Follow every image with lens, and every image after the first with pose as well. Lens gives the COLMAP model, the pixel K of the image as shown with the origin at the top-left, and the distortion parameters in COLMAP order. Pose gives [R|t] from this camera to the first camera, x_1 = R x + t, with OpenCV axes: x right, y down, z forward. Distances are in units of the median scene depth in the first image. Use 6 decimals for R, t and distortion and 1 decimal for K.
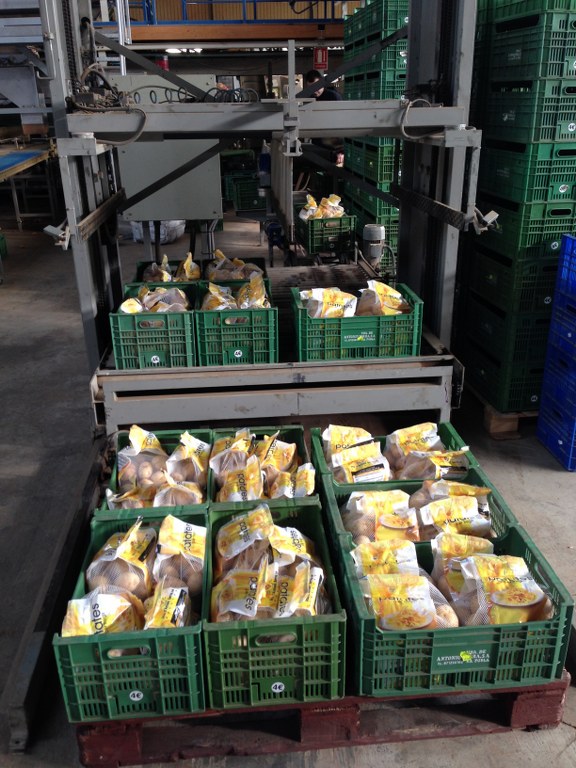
lens RADIAL K [[706.0, 0, 288.0], [0, 706.0, 384.0], [0, 0, 1]] dist [0.126334, -0.231740]
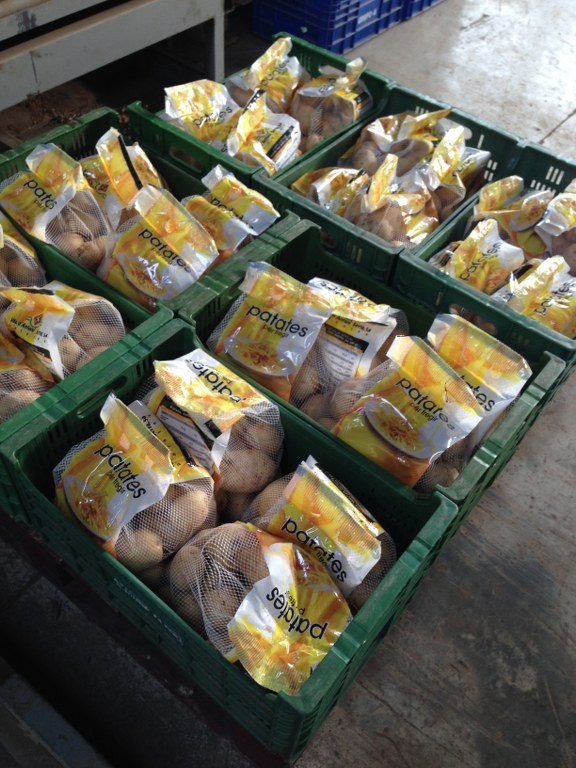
lens RADIAL K [[706.0, 0, 288.0], [0, 706.0, 384.0], [0, 0, 1]] dist [0.126334, -0.231740]
pose [[0.691092, -0.511514, 0.510632, -0.349599], [0.196761, 0.812961, 0.548068, -0.056906], [-0.695469, -0.278293, 0.662477, 0.570522]]
